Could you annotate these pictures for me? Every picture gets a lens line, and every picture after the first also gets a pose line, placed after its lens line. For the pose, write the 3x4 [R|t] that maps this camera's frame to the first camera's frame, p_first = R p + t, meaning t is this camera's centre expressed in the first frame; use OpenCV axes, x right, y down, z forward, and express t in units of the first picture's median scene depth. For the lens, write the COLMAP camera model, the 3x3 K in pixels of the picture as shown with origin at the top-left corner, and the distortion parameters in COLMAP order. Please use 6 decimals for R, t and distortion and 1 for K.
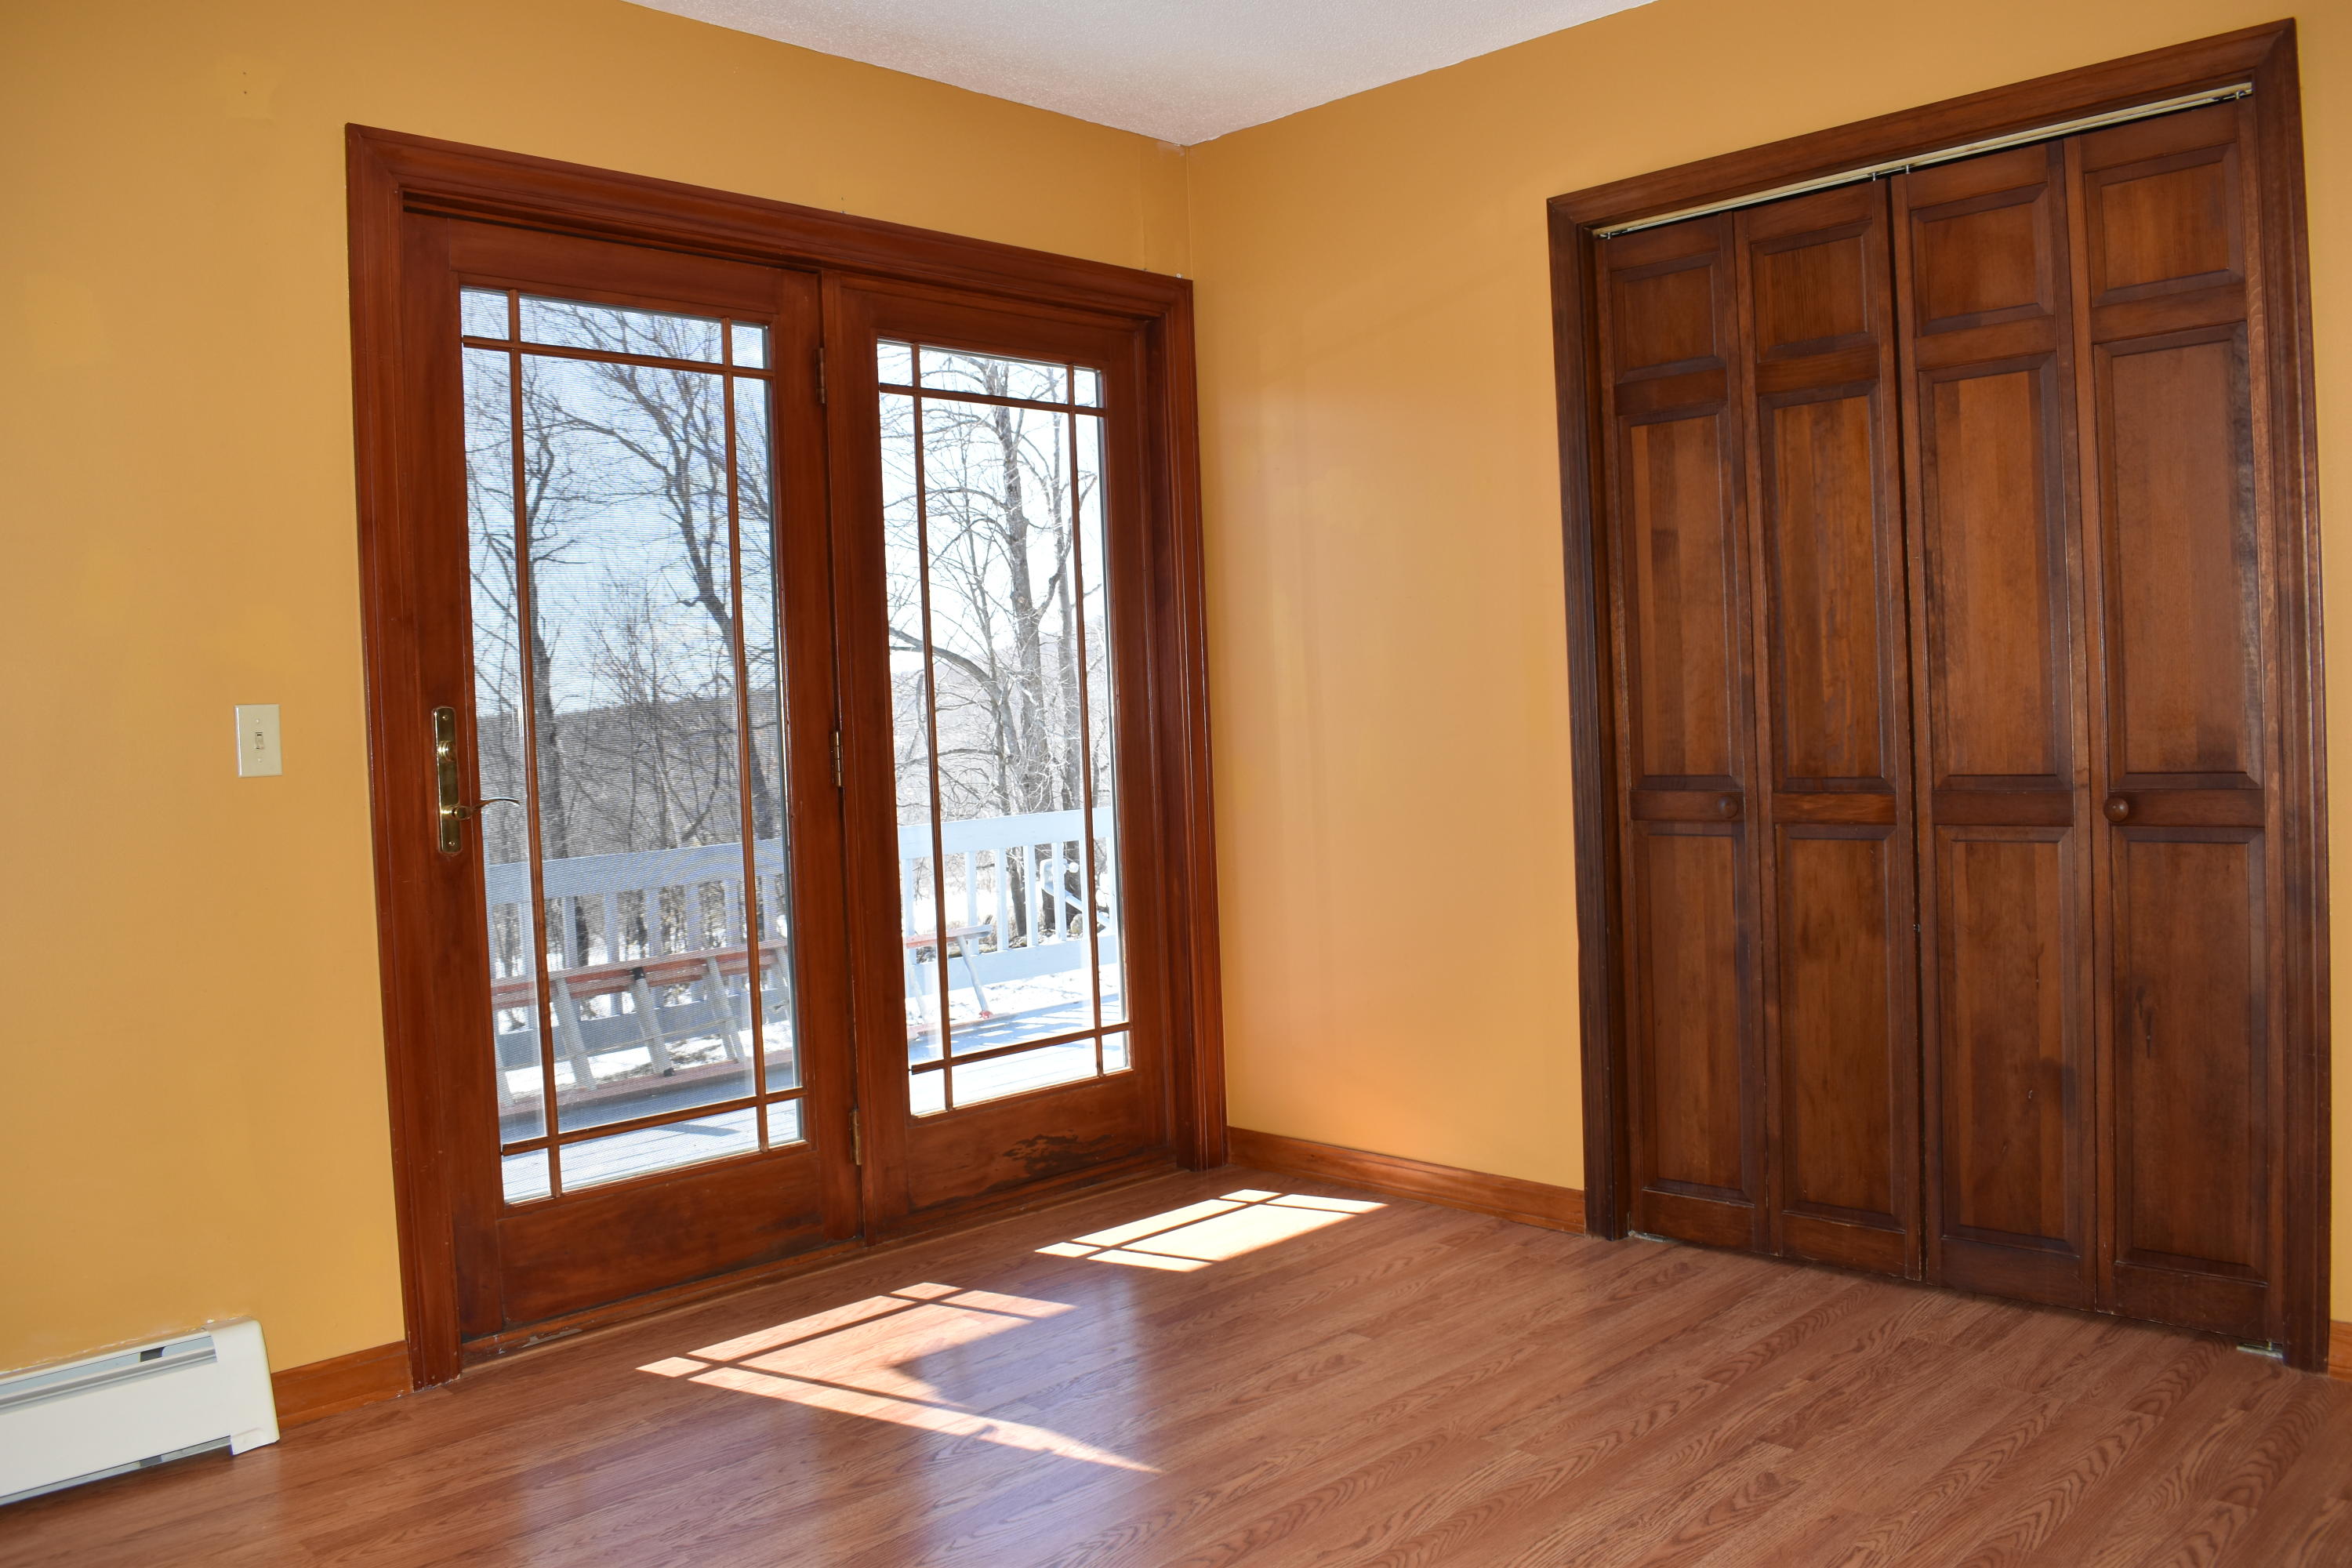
lens RADIAL K [[1841.2, 0, 1176.0], [0, 1841.2, 784.0], [0, 0, 1]] dist [-0.106428, 0.039636]
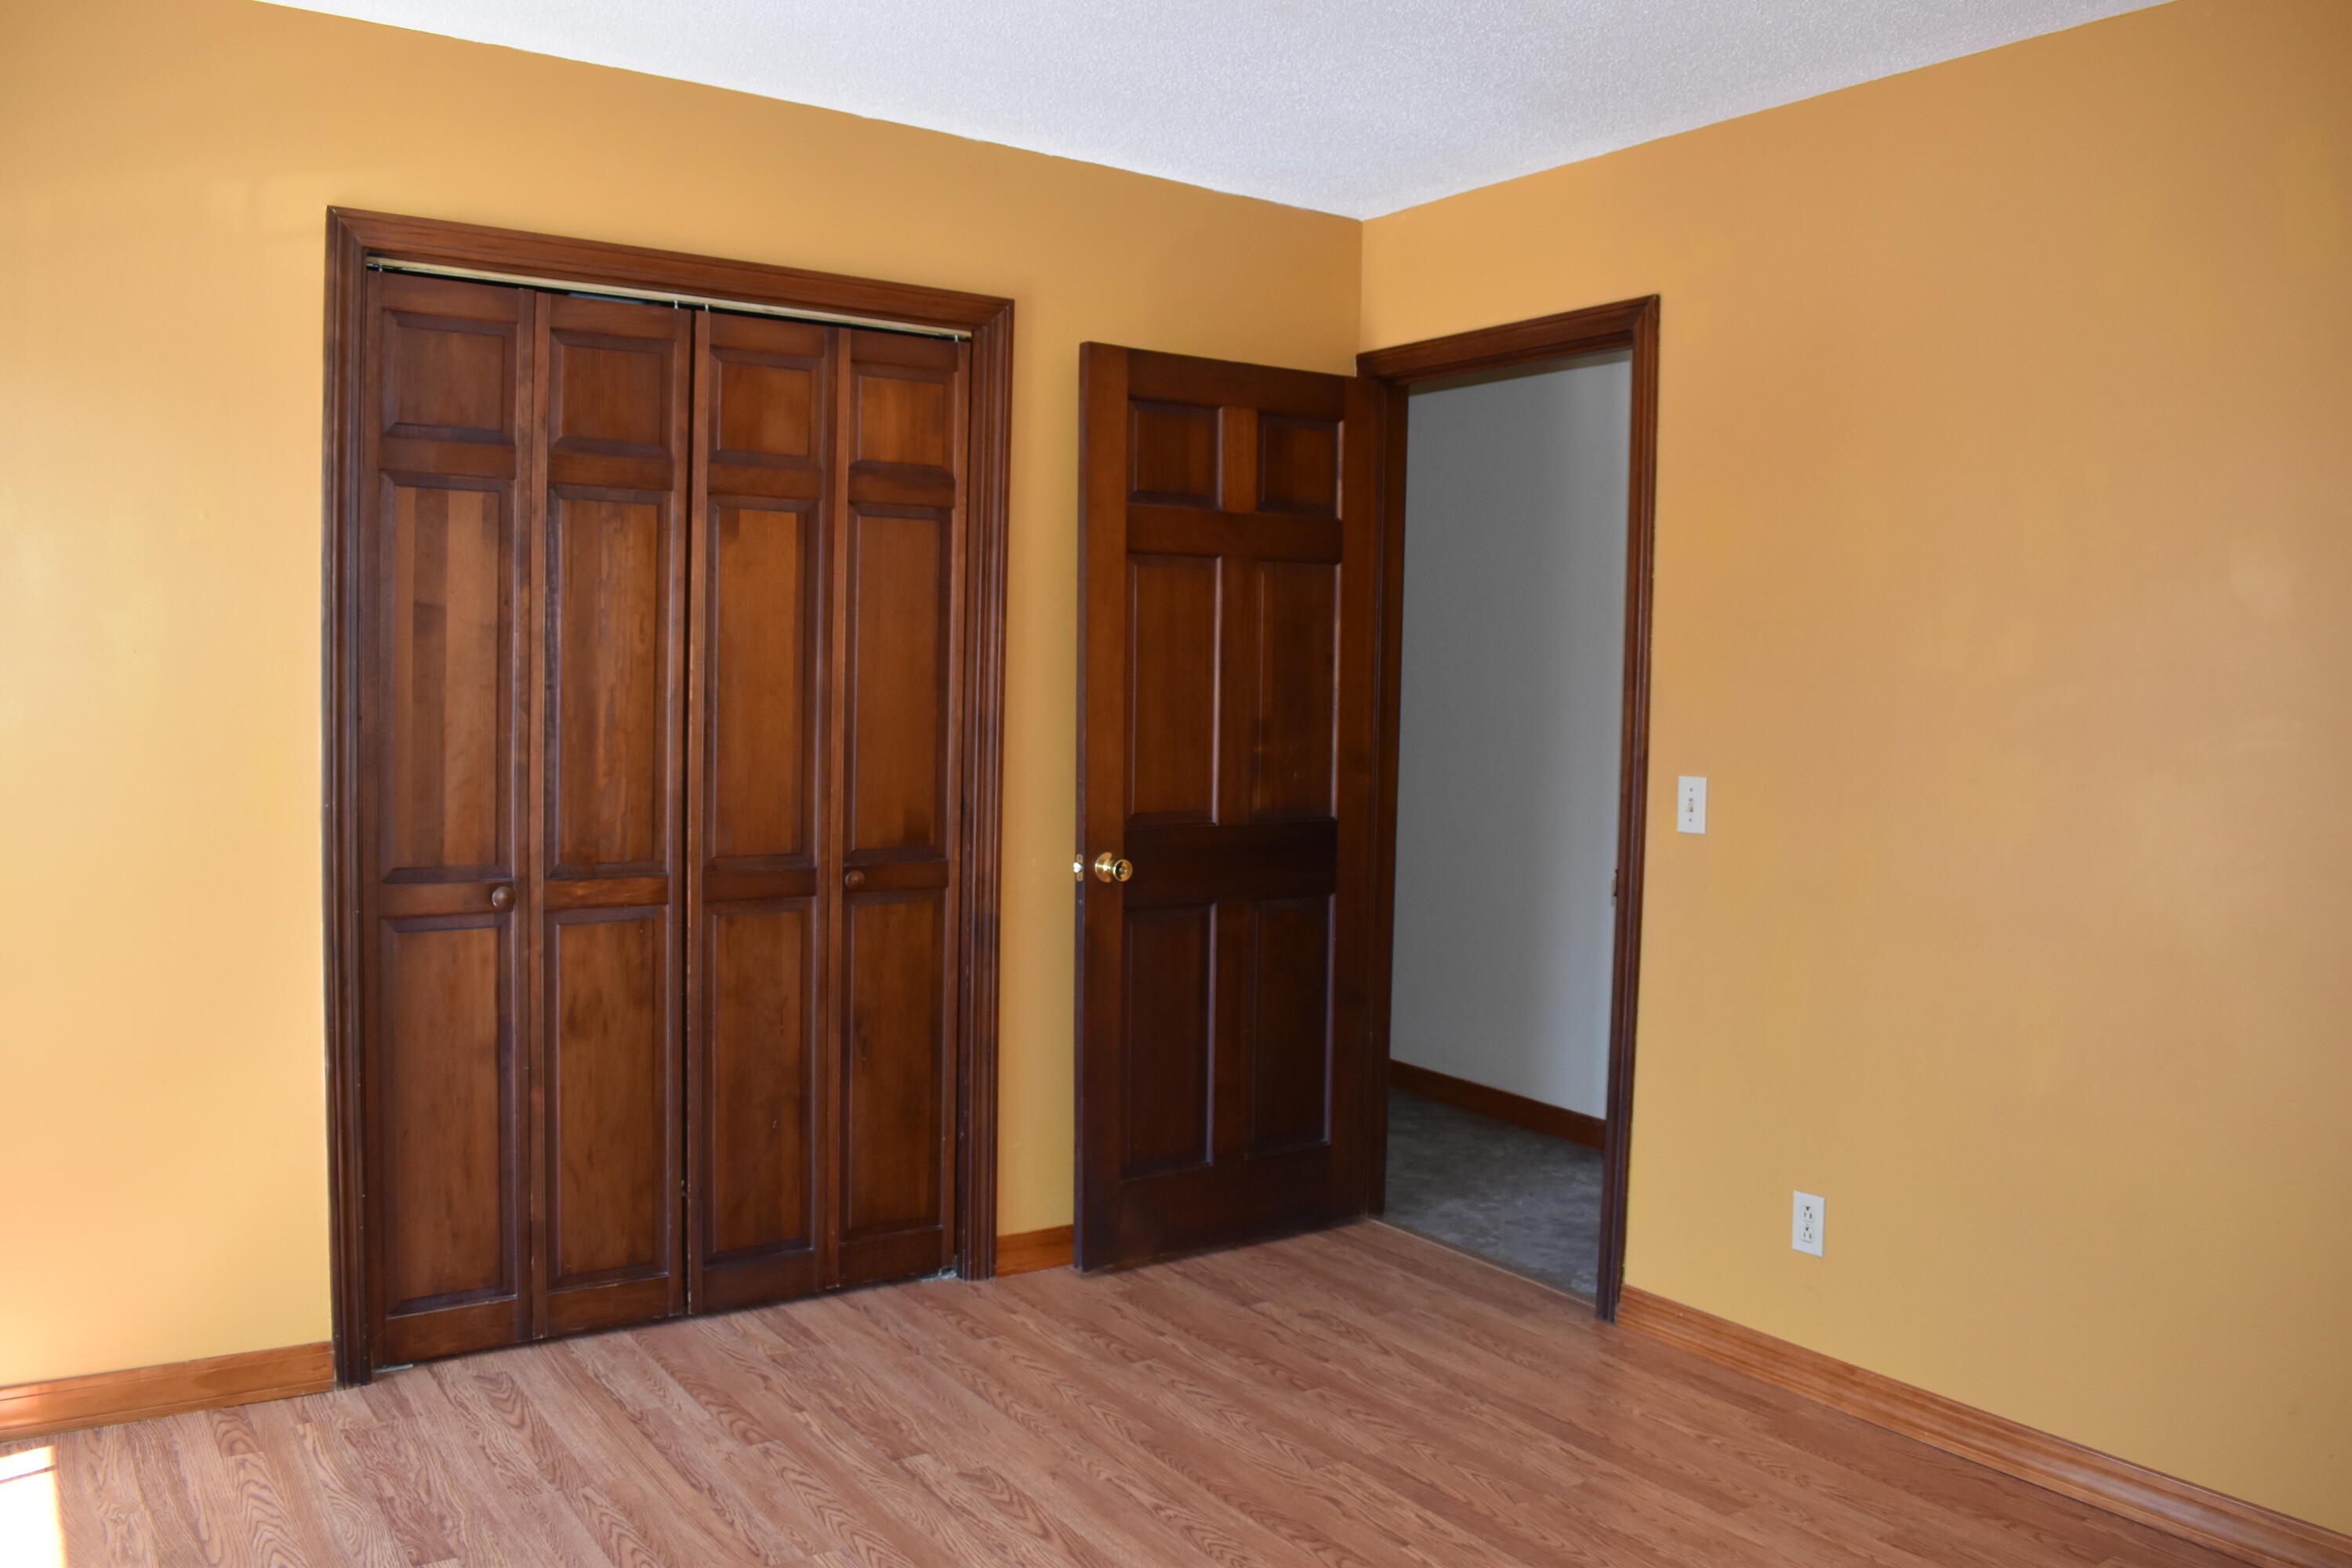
lens RADIAL K [[1841.2, 0, 1176.0], [0, 1841.2, 784.0], [0, 0, 1]] dist [-0.106428, 0.039636]
pose [[0.186473, -0.019403, 0.982268, -0.603602], [0.005601, 0.999810, 0.018686, -0.066487], [-0.982444, 0.002017, 0.186546, 0.483785]]
